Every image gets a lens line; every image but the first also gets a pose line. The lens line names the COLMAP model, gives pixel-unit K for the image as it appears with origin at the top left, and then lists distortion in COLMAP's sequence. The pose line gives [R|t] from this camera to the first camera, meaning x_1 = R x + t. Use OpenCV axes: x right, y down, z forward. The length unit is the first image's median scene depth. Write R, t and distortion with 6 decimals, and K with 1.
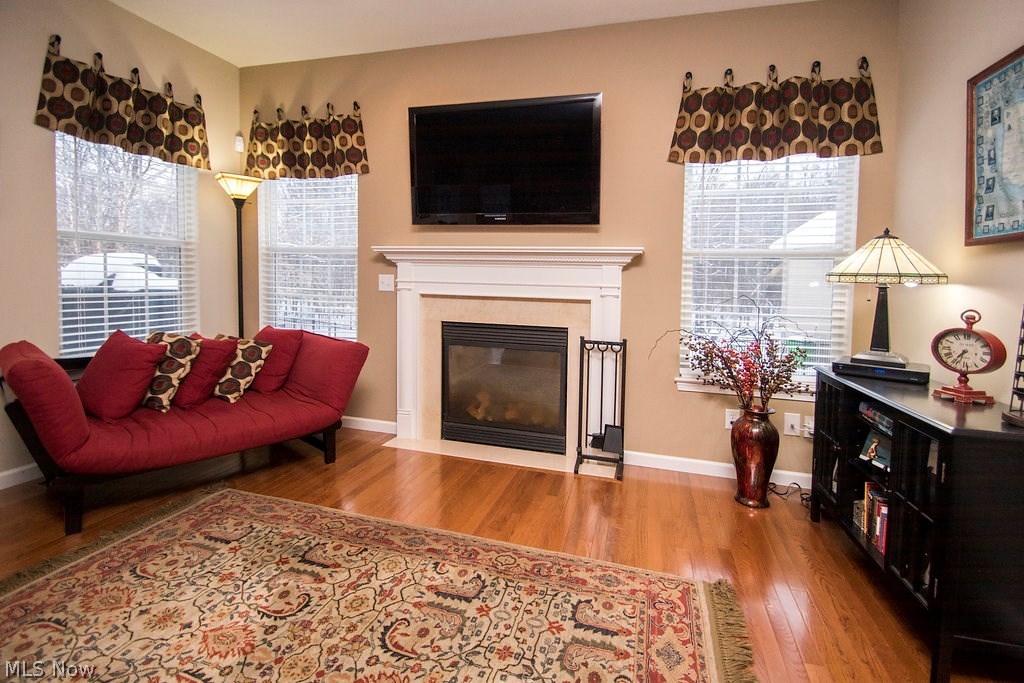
lens RADIAL K [[477.9, 0, 501.3], [0, 477.9, 295.5], [0, 0, 1]] dist [0.005918, -0.012866]
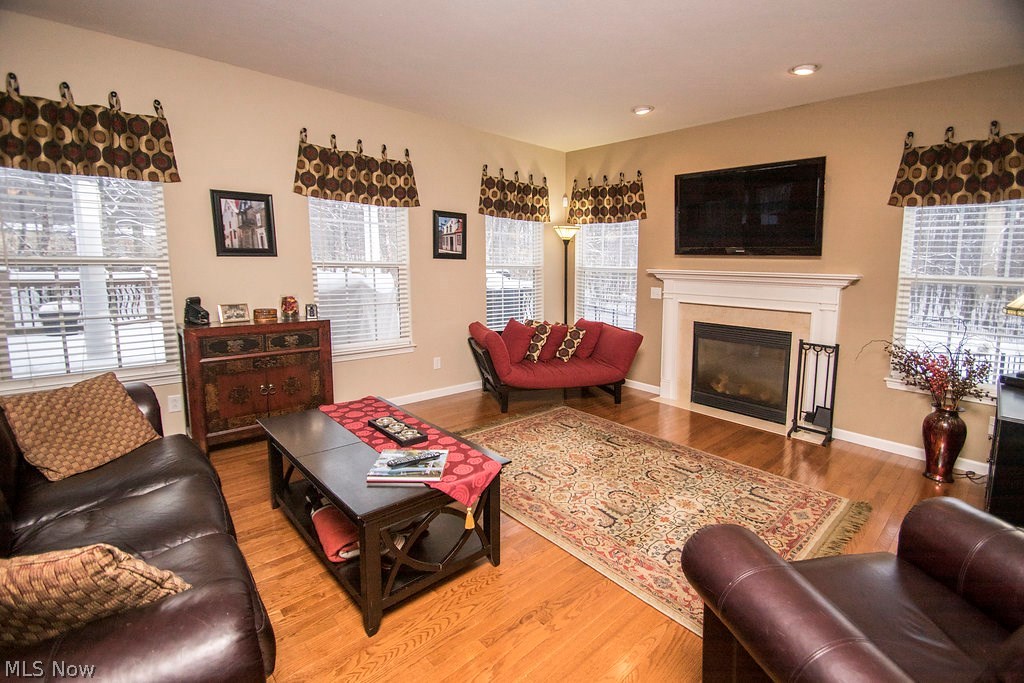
lens RADIAL K [[457.0, 0, 511.8], [0, 457.0, 309.9], [0, 0, 1]] dist [-0.012627, -0.001986]
pose [[0.854211, 0.043665, -0.518089, 0.139420], [-0.011406, 0.997801, 0.065291, -0.076559], [0.519801, -0.049863, 0.852831, -0.545143]]
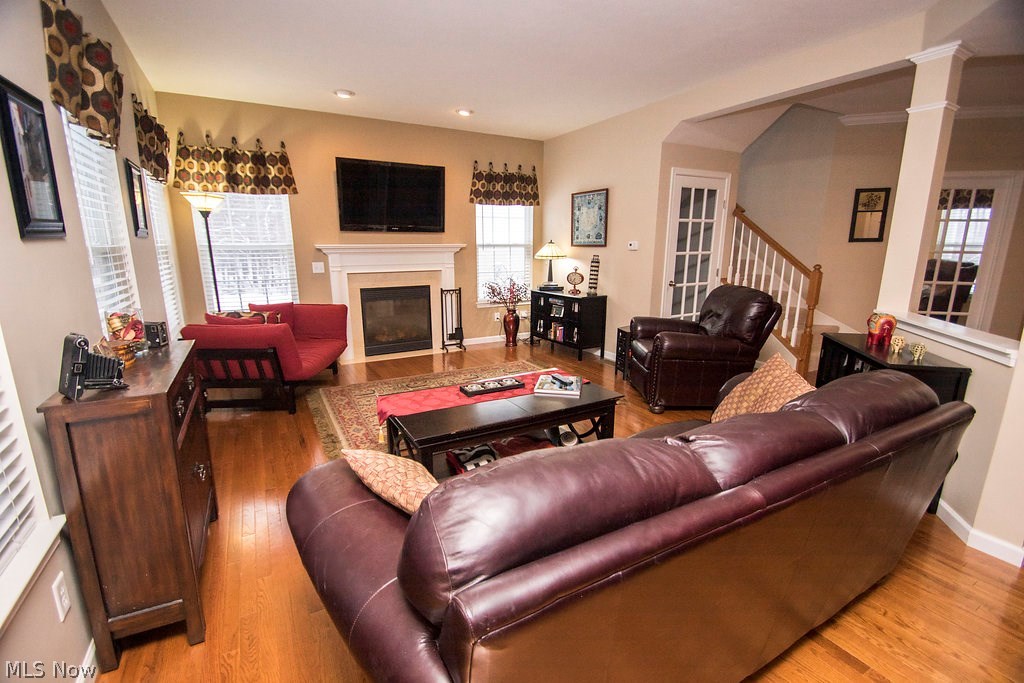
lens RADIAL K [[477.9, 0, 502.7], [0, 477.9, 336.0], [0, 0, 1]] dist [0.005918, -0.012866]
pose [[0.690244, -0.164661, 0.704592, -1.190799], [0.038967, 0.980809, 0.191038, -0.101464], [-0.722527, -0.104407, 0.683414, -0.652652]]
